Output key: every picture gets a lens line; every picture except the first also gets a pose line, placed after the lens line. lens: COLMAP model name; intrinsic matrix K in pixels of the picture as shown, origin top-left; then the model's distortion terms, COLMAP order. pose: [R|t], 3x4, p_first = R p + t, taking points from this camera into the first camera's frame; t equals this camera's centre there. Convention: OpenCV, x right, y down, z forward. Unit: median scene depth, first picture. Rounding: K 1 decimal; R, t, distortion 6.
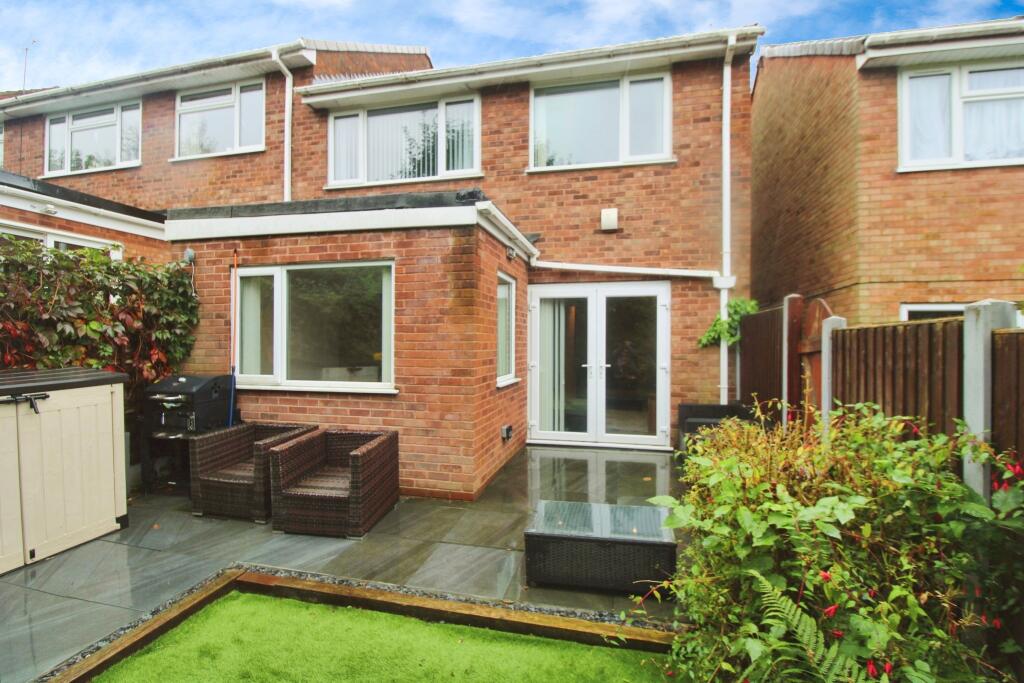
lens RADIAL K [[476.8, 0, 518.6], [0, 476.8, 338.4], [0, 0, 1]] dist [0.000736, -0.015029]
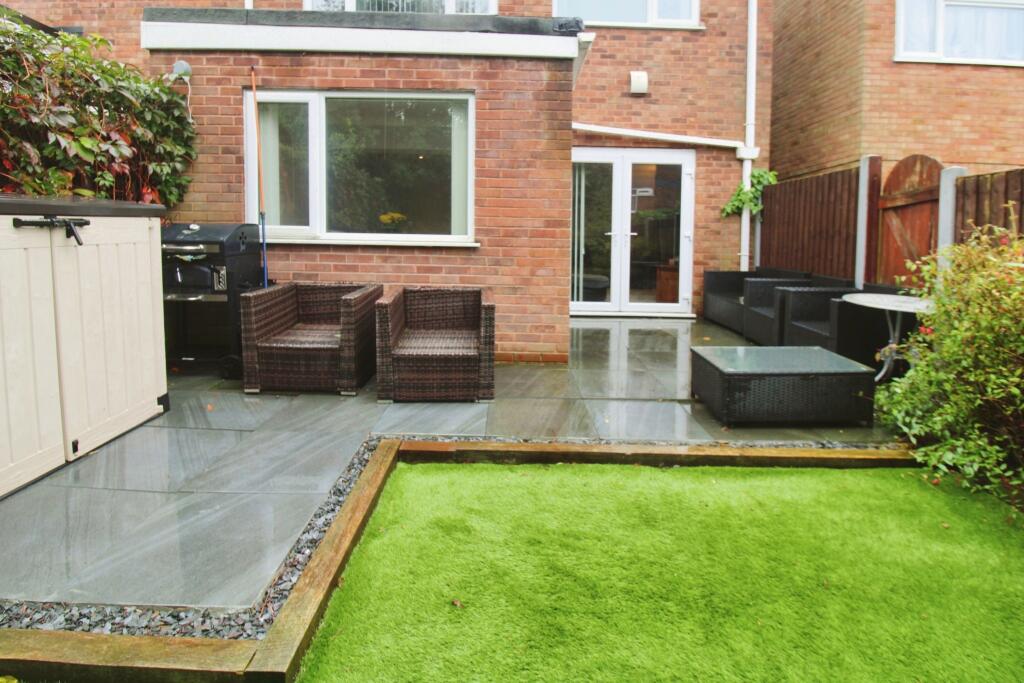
lens RADIAL K [[491.1, 0, 510.2], [0, 491.1, 260.7], [0, 0, 1]] dist [-0.002248, -0.016380]
pose [[0.971472, 0.008380, 0.237007, -0.312259], [-0.020138, 0.998681, 0.047234, 0.073654], [-0.236298, -0.050659, 0.970359, 0.082967]]
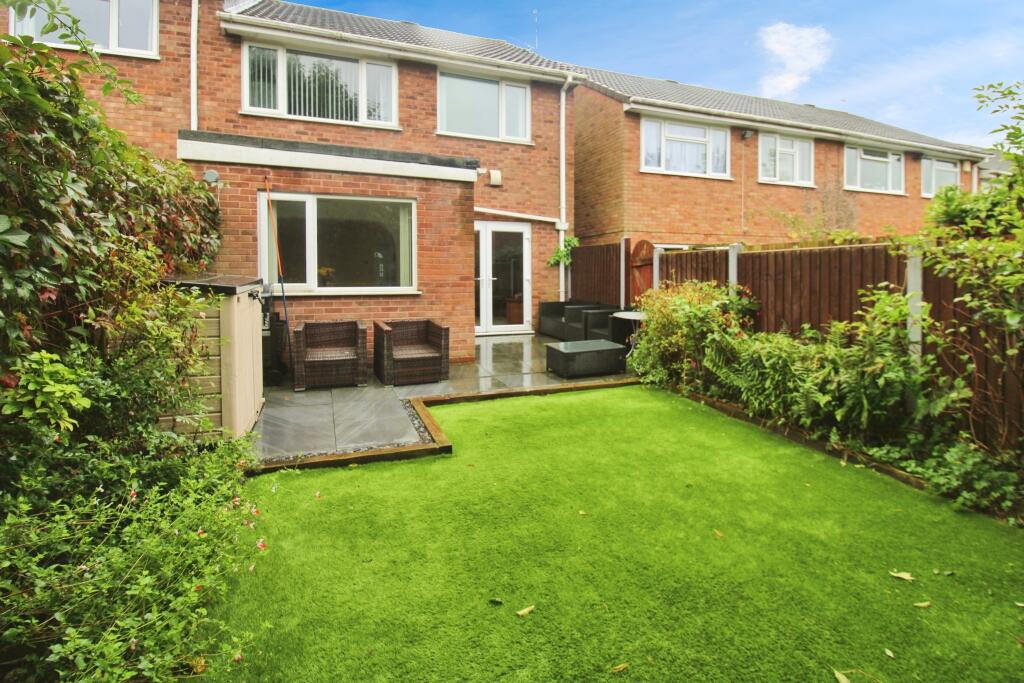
lens RADIAL K [[493.2, 0, 506.7], [0, 493.2, 273.8], [0, 0, 1]] dist [-0.023624, -0.000545]
pose [[0.823605, 0.001407, 0.567161, -0.665725], [-0.007508, 0.999936, 0.008422, 0.031214], [-0.567114, -0.011195, 0.823564, -0.270421]]
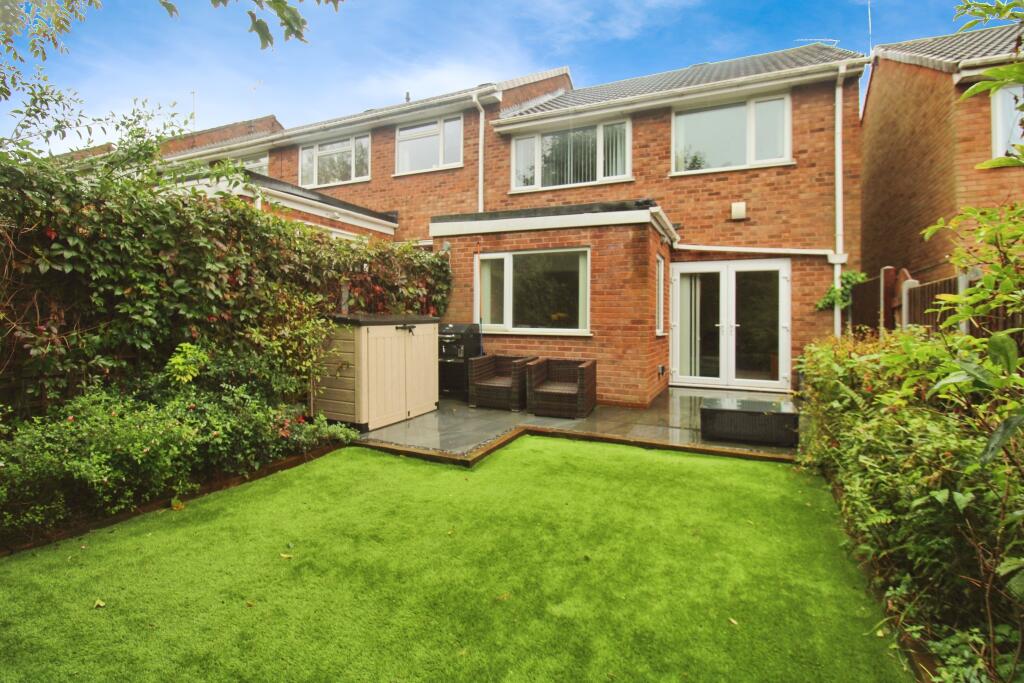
lens RADIAL K [[483.3, 0, 514.0], [0, 483.3, 308.0], [0, 0, 1]] dist [-0.000486, -0.015997]
pose [[0.979130, 0.006137, -0.203144, -0.142274], [-0.010816, 0.999701, -0.021934, 0.048351], [0.202949, 0.023673, 0.978903, -0.405770]]
